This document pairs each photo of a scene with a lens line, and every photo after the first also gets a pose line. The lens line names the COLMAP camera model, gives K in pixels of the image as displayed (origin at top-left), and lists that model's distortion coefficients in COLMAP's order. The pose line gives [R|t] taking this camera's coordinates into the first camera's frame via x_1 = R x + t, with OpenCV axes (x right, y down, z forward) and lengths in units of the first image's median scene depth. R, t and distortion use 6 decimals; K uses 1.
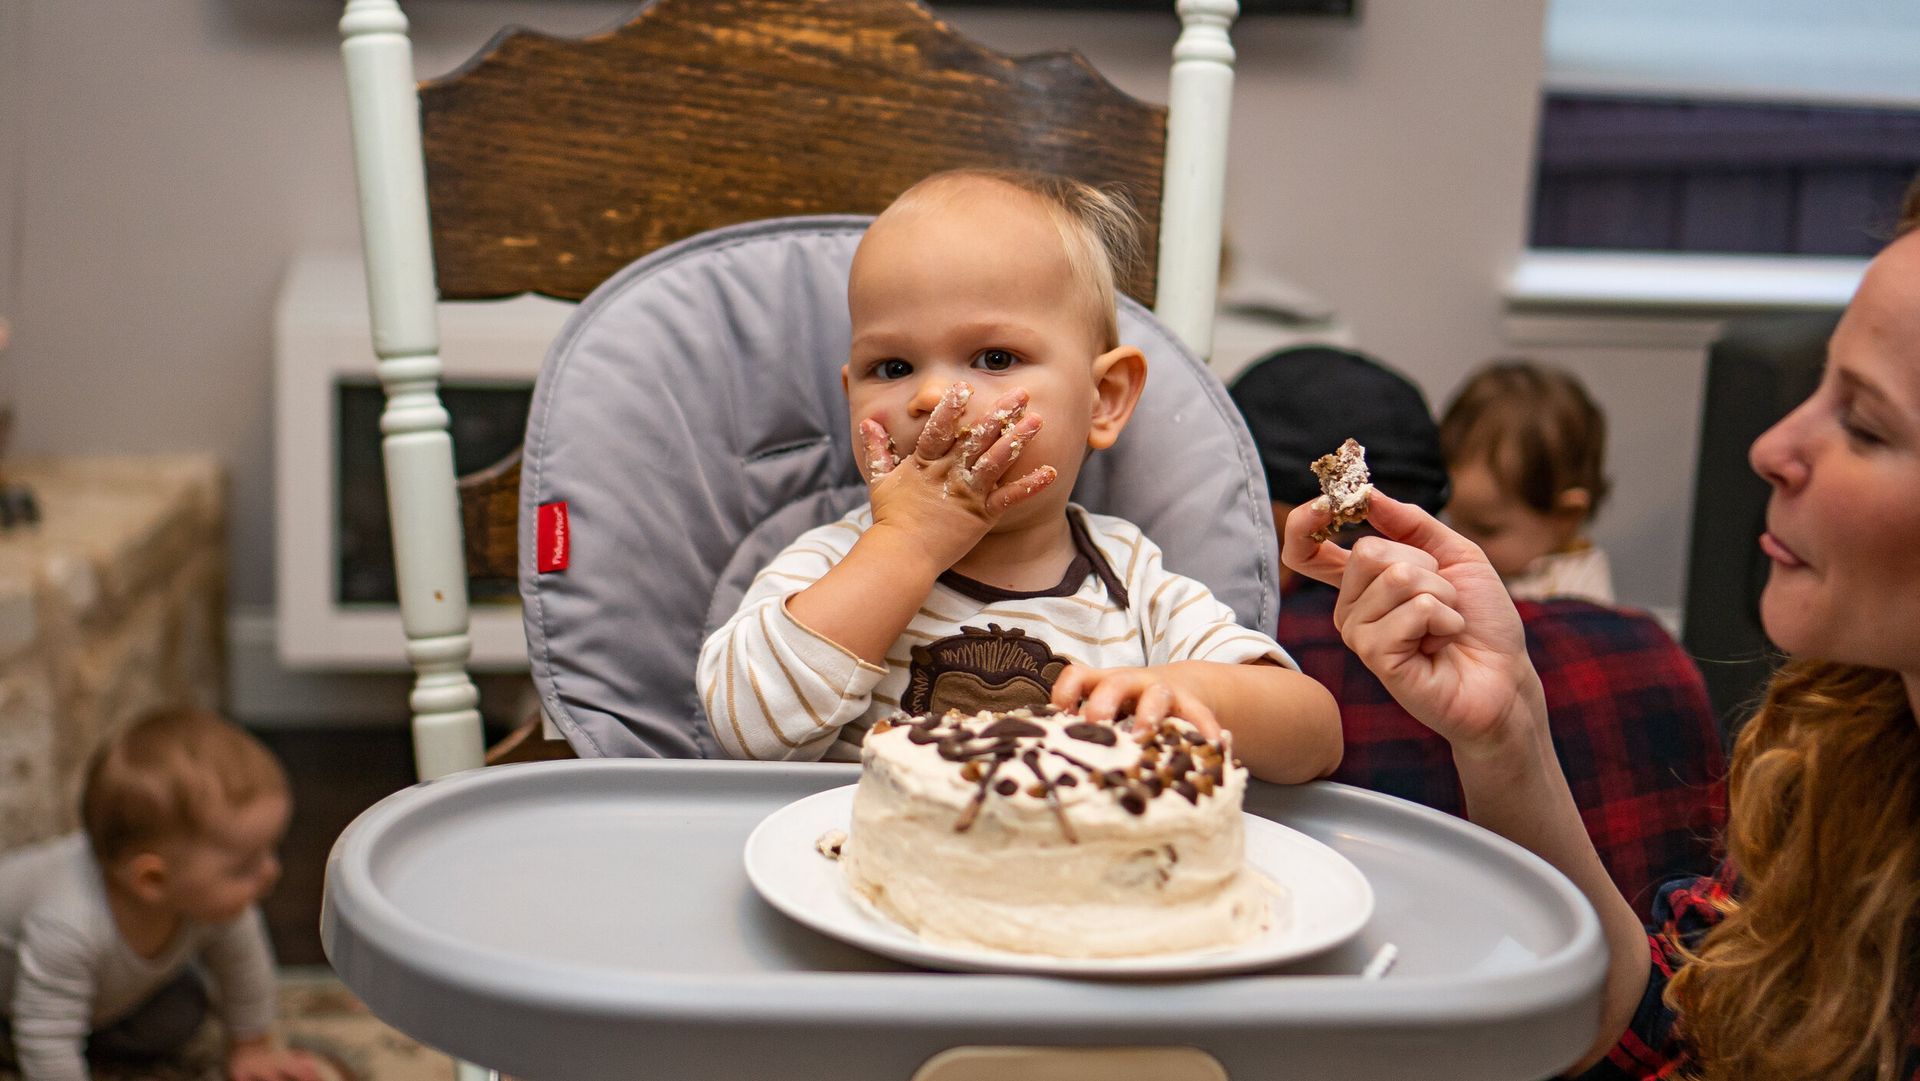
lens RADIAL K [[2898.4, 0, 958.3], [0, 2898.4, 529.8], [0, 0, 1]] dist [0.010814, 0.000000]
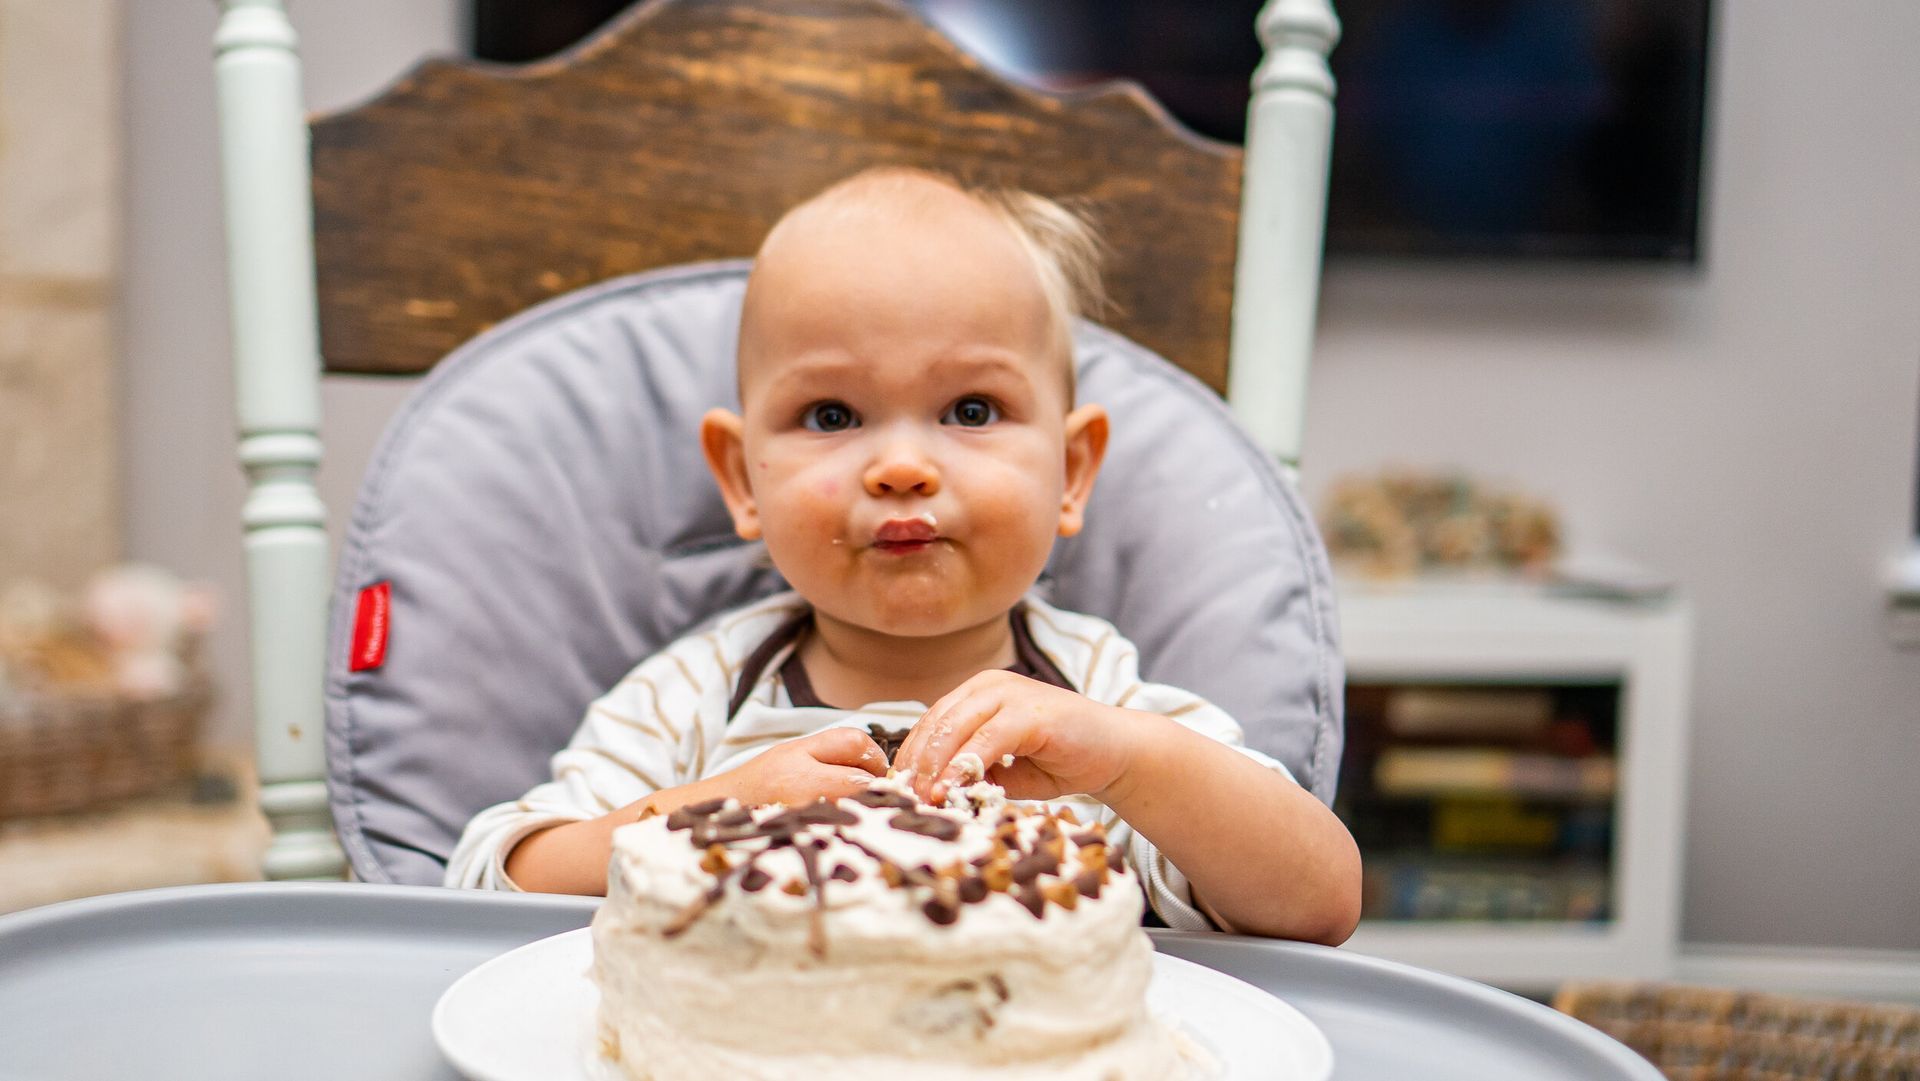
lens RADIAL K [[2898.4, 0, 956.3], [0, 2898.4, 542.0], [0, 0, 1]] dist [0.010814, 0.000000]
pose [[0.986605, -0.002321, -0.163112, 0.133496], [-0.019810, 0.990794, -0.133919, 0.075485], [0.161921, 0.135356, 0.977476, 0.239472]]
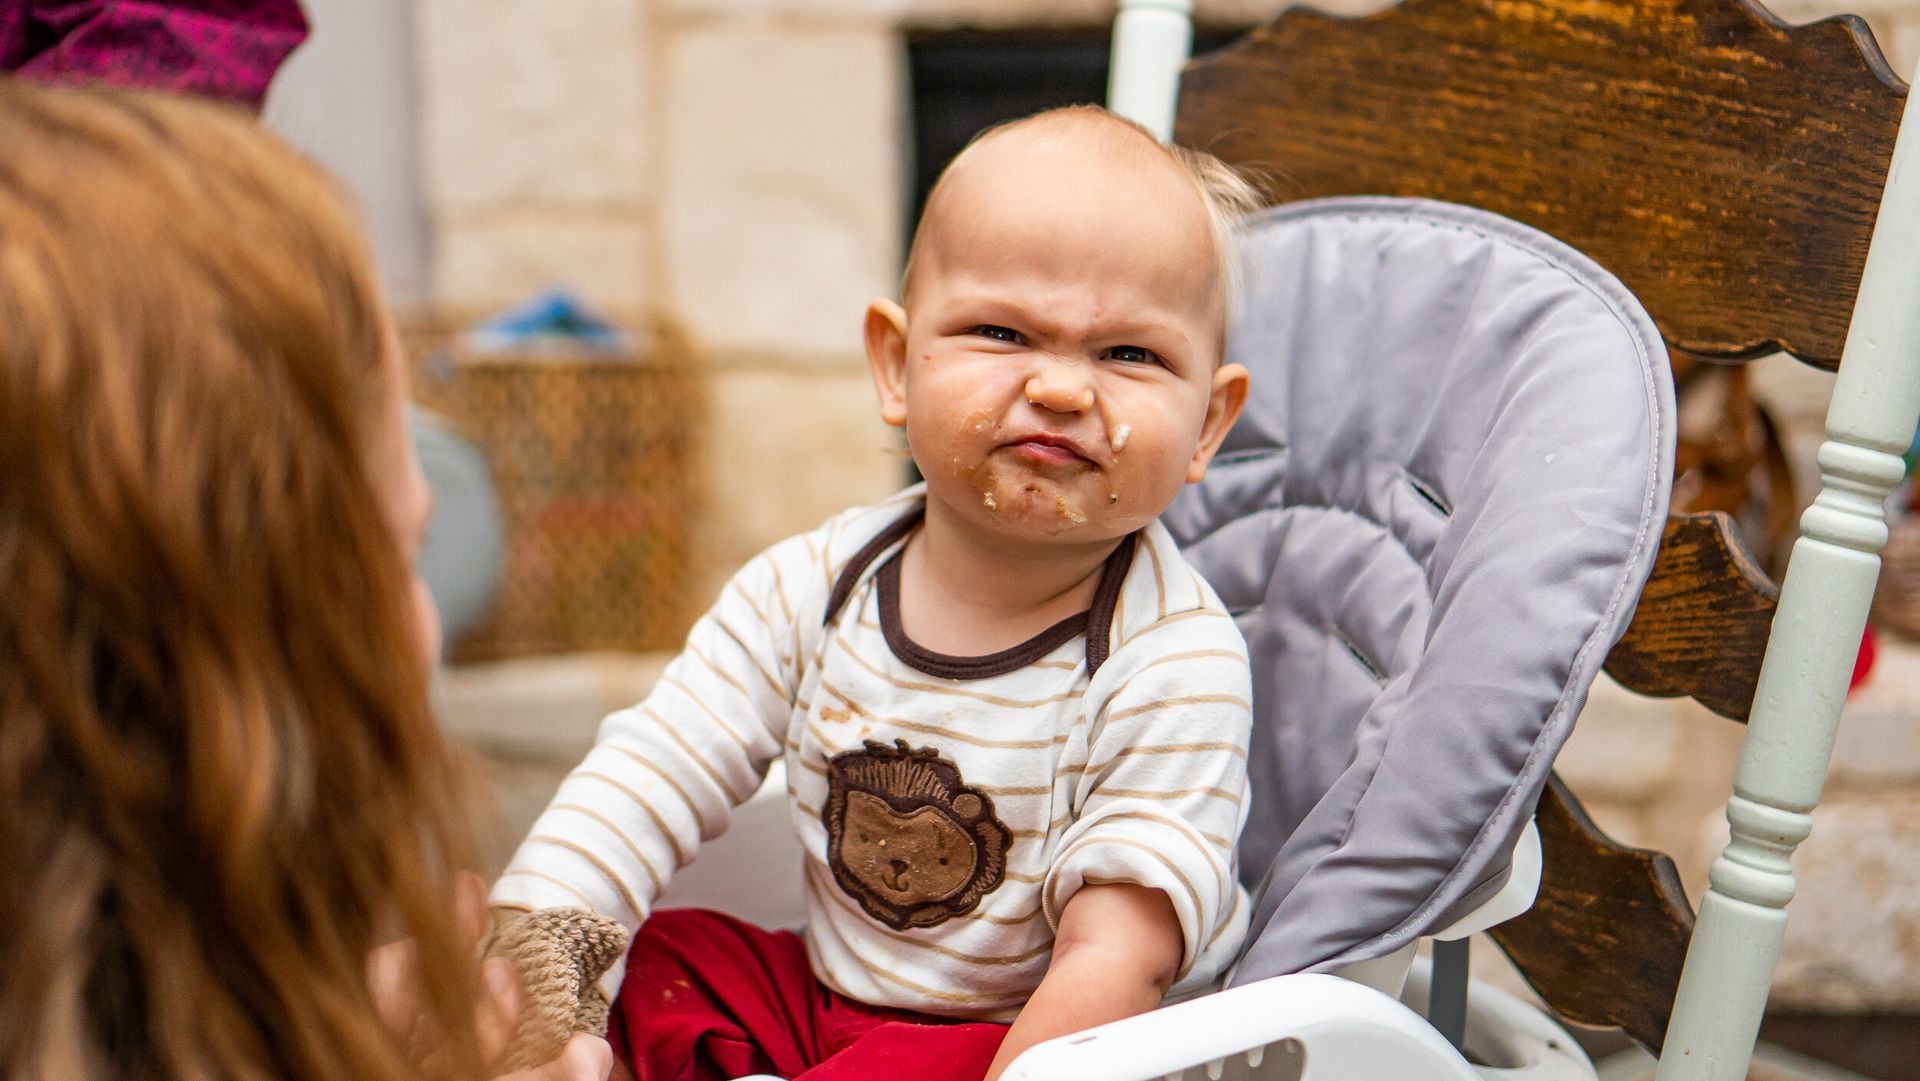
lens RADIAL K [[2898.4, 0, 968.3], [0, 2898.4, 548.0], [0, 0, 1]] dist [0.010814, 0.000000]
pose [[0.439187, 0.120700, -0.890251, 0.666546], [-0.190184, 0.980967, 0.039176, -0.020436], [0.878035, 0.152106, 0.453783, 0.533395]]
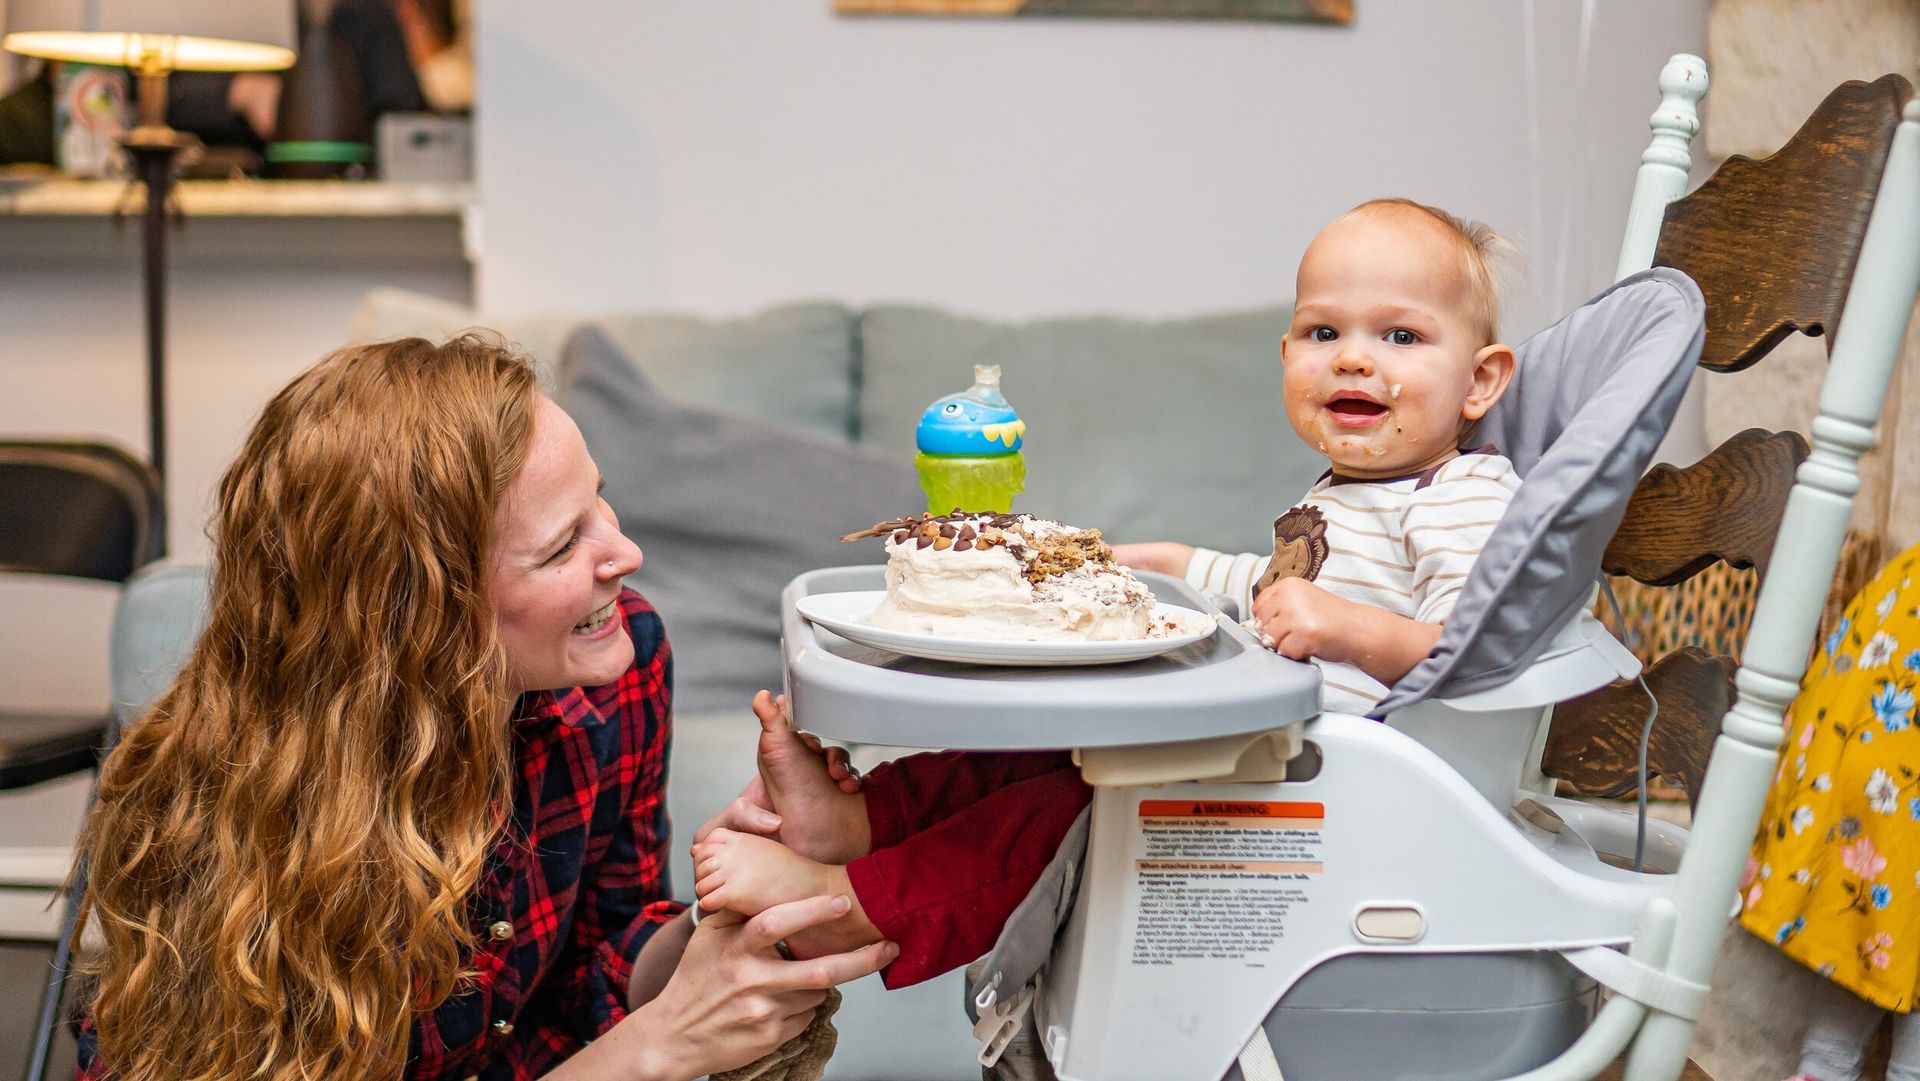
lens RADIAL K [[3072.3, 0, 962.4], [0, 3072.3, 554.3], [0, 0, 1]] dist [0.003897, 0.000000]
pose [[-0.158913, 0.012584, -0.987212, 1.267639], [-0.261084, 0.963787, 0.054312, 0.009863], [0.952146, 0.266376, -0.149872, 0.958308]]
